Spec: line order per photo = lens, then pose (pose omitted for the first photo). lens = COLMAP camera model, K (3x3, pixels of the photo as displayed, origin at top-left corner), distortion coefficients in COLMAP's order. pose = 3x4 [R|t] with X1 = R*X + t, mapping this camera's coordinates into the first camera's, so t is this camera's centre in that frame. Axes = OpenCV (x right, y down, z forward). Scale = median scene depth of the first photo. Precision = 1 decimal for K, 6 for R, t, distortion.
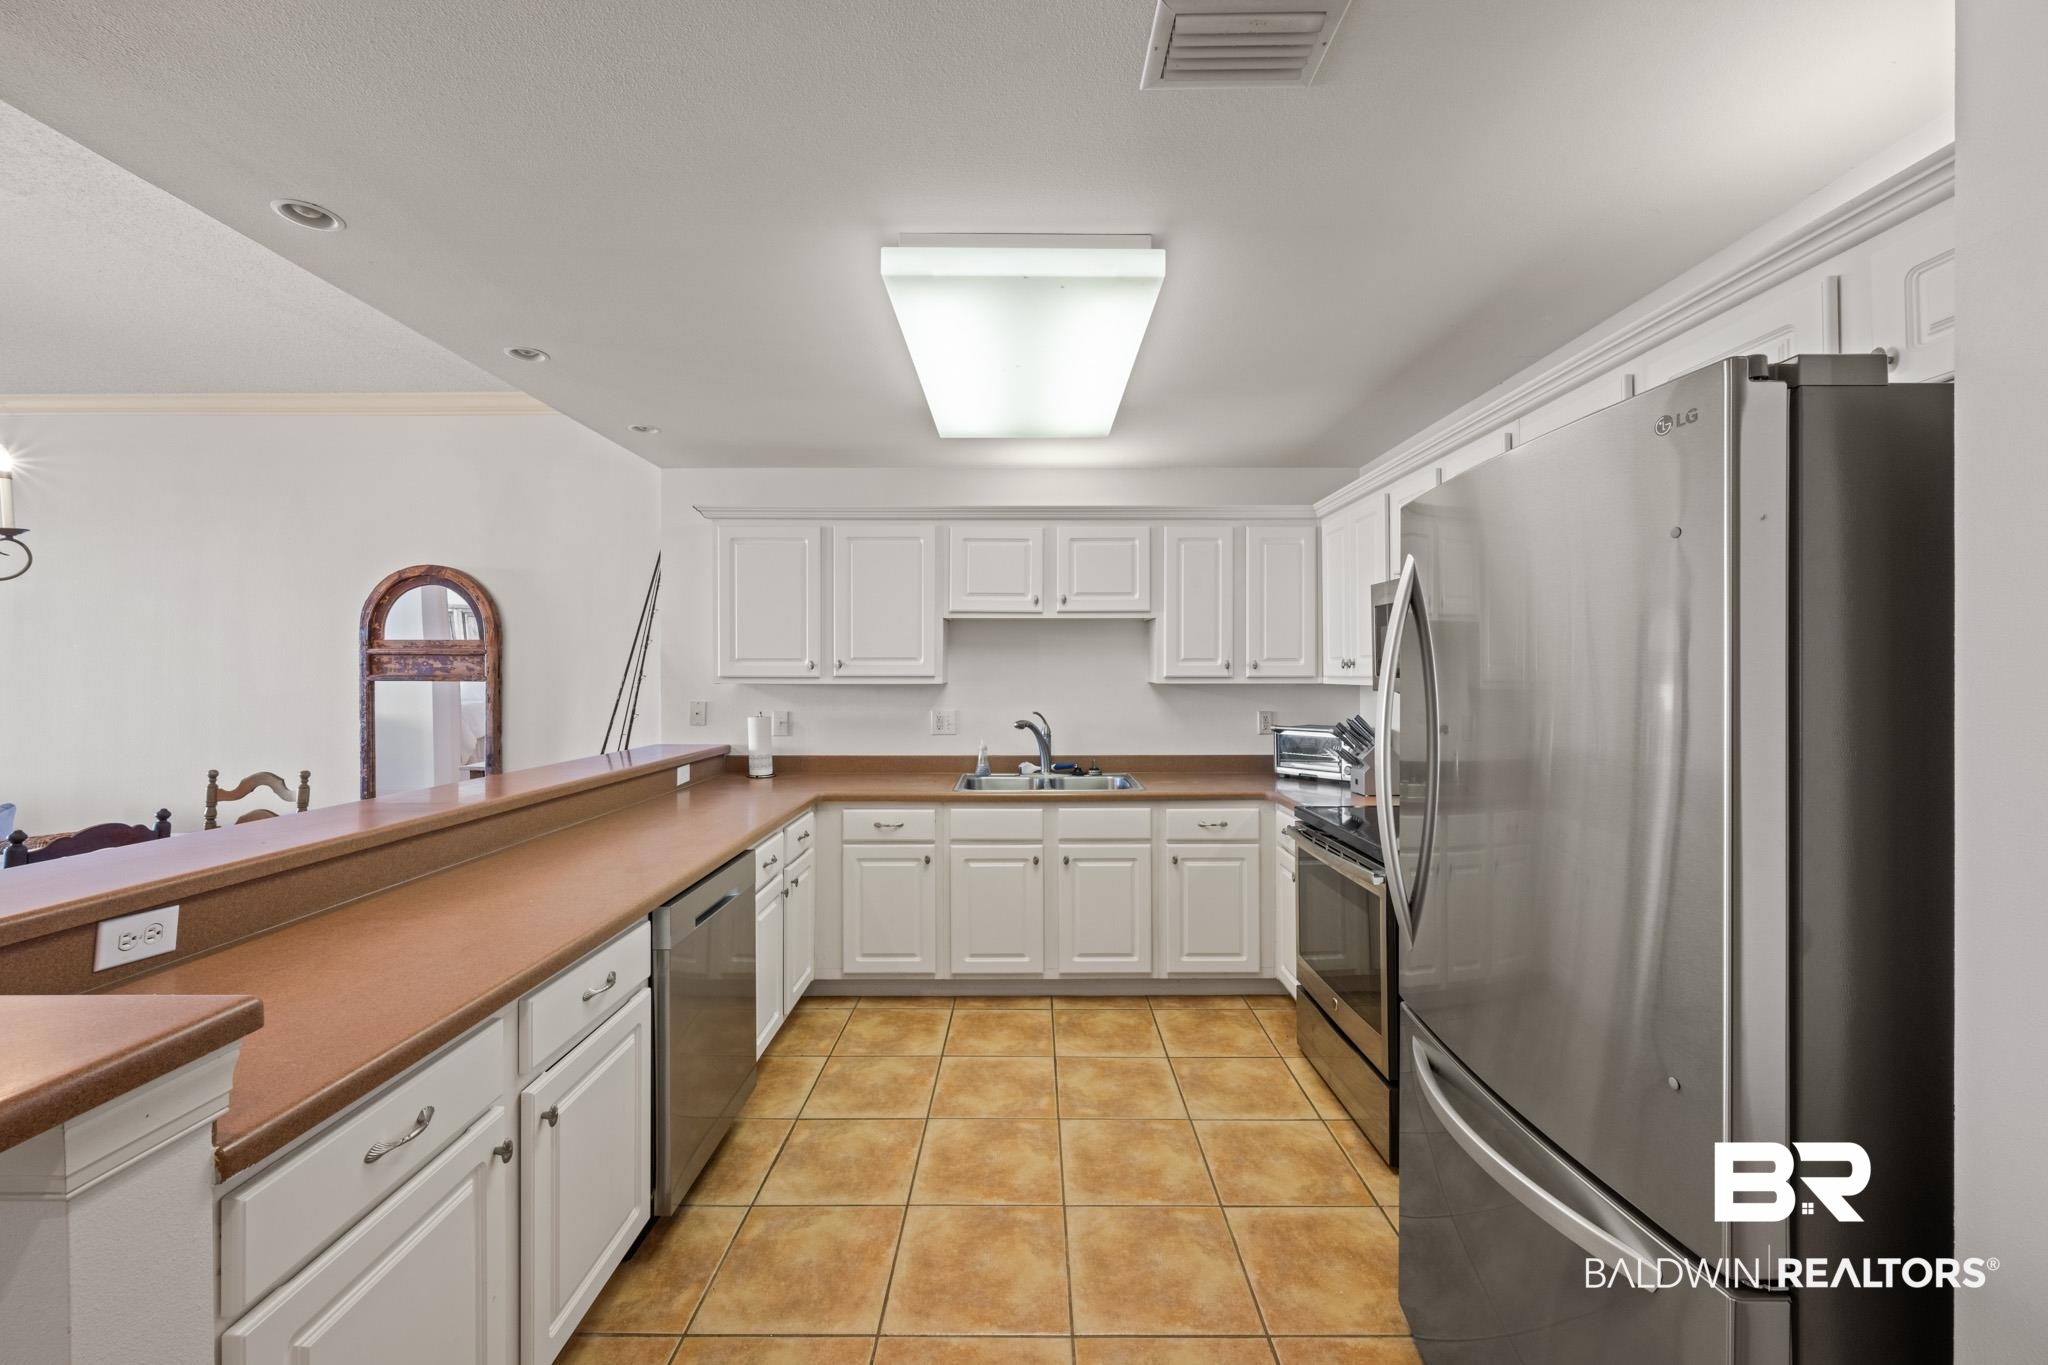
lens RADIAL K [[799.0, 0, 1021.1], [0, 799.0, 673.3], [0, 0, 1]] dist [-0.000288, -0.000978]
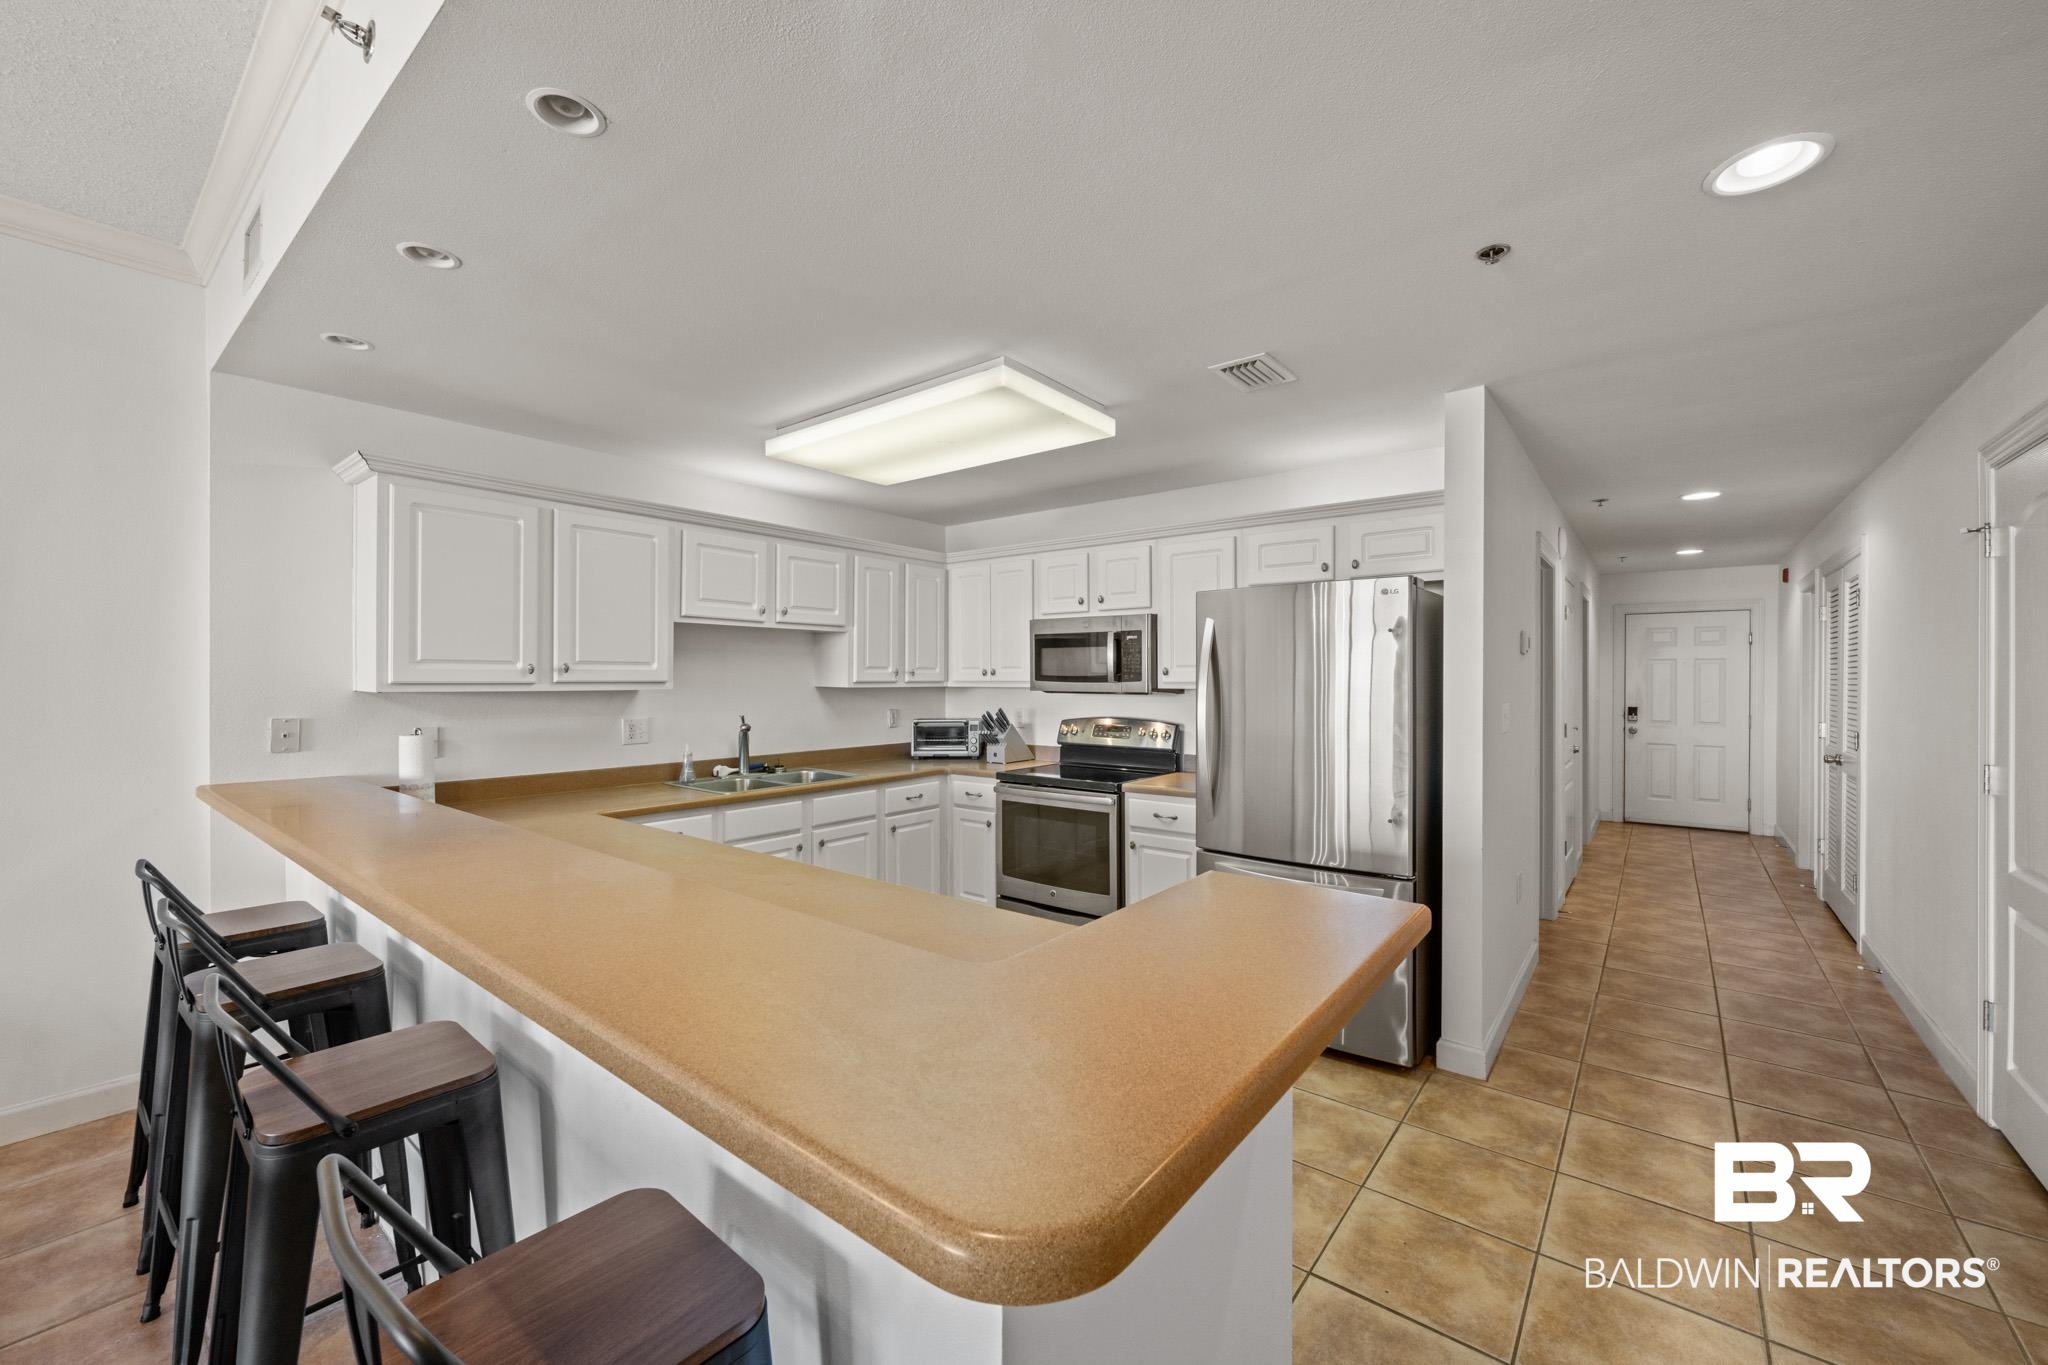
lens RADIAL K [[799.0, 0, 1022.8], [0, 799.0, 687.2], [0, 0, 1]] dist [-0.000288, -0.000978]
pose [[0.624453, -0.007859, 0.781023, -0.592584], [-0.000634, 0.999944, 0.010568, -0.000339], [-0.781062, -0.007094, 0.624413, 0.060771]]
